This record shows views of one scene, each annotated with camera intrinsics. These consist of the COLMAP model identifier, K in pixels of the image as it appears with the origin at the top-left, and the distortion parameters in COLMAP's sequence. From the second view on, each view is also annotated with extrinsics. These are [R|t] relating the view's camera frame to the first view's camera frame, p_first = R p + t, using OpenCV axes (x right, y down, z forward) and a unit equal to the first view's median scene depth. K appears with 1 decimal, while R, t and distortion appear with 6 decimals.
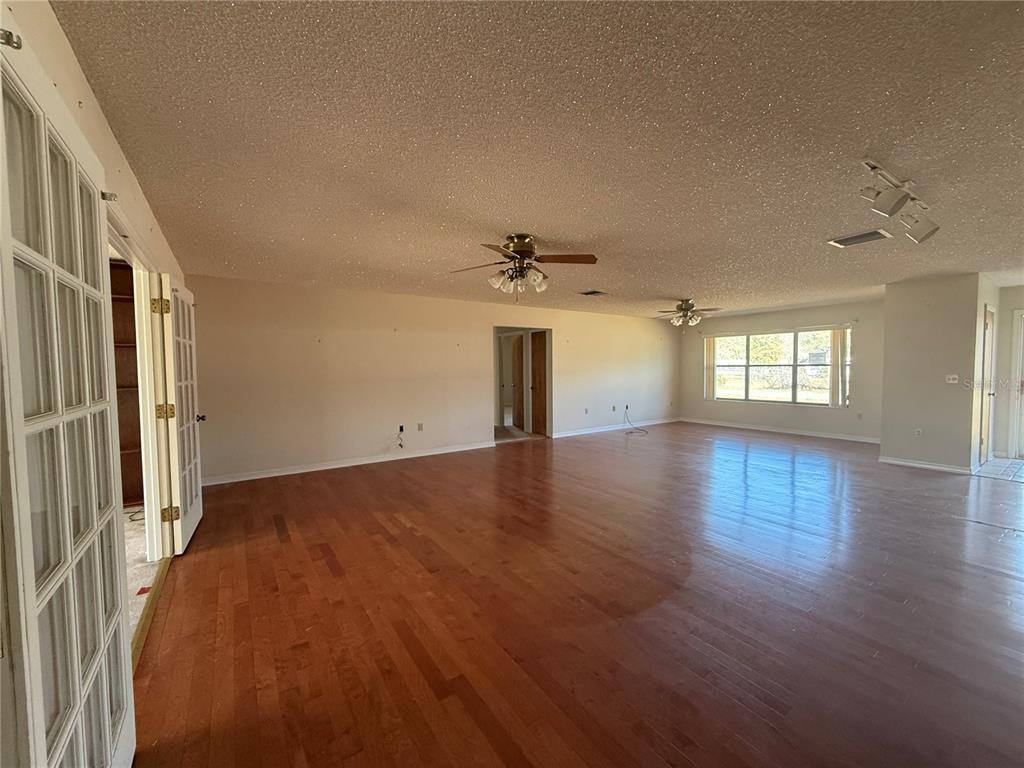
lens RADIAL K [[406.8, 0, 511.0], [0, 406.8, 382.1], [0, 0, 1]] dist [-0.004890, 0.000530]
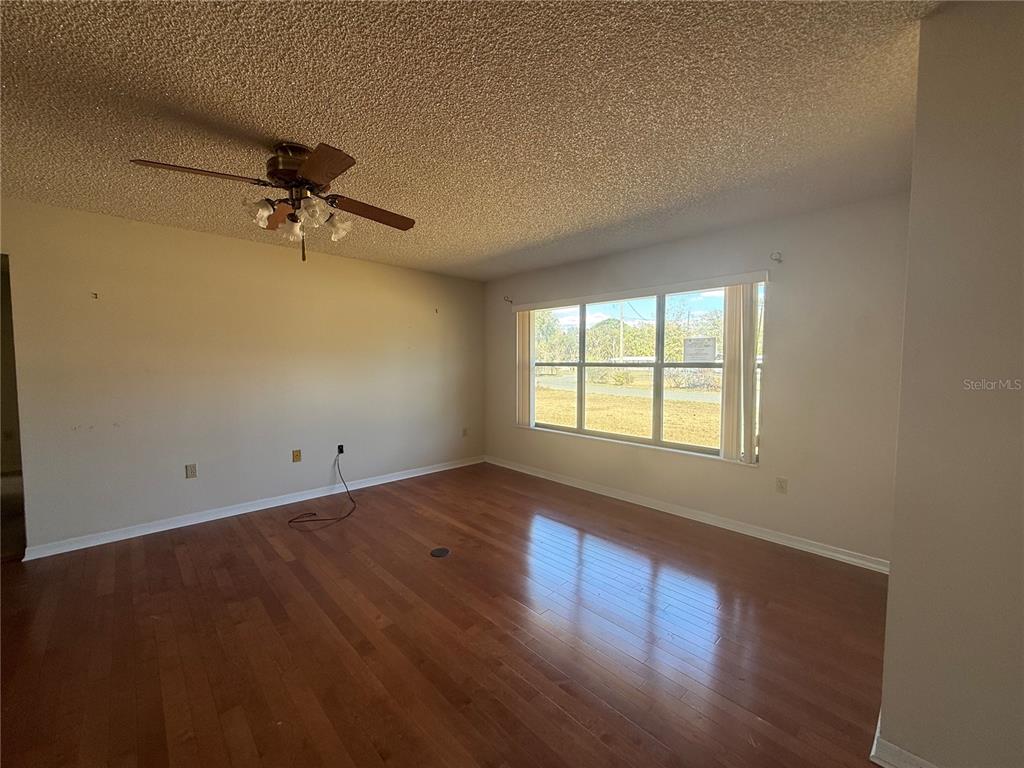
lens RADIAL K [[406.8, 0, 513.5], [0, 406.8, 383.3], [0, 0, 1]] dist [-0.004890, 0.000530]
pose [[0.985611, 0.002018, 0.169020, 0.449141], [-0.004543, 0.999884, 0.014553, -0.025525], [-0.168971, -0.015111, 0.985505, 0.554673]]
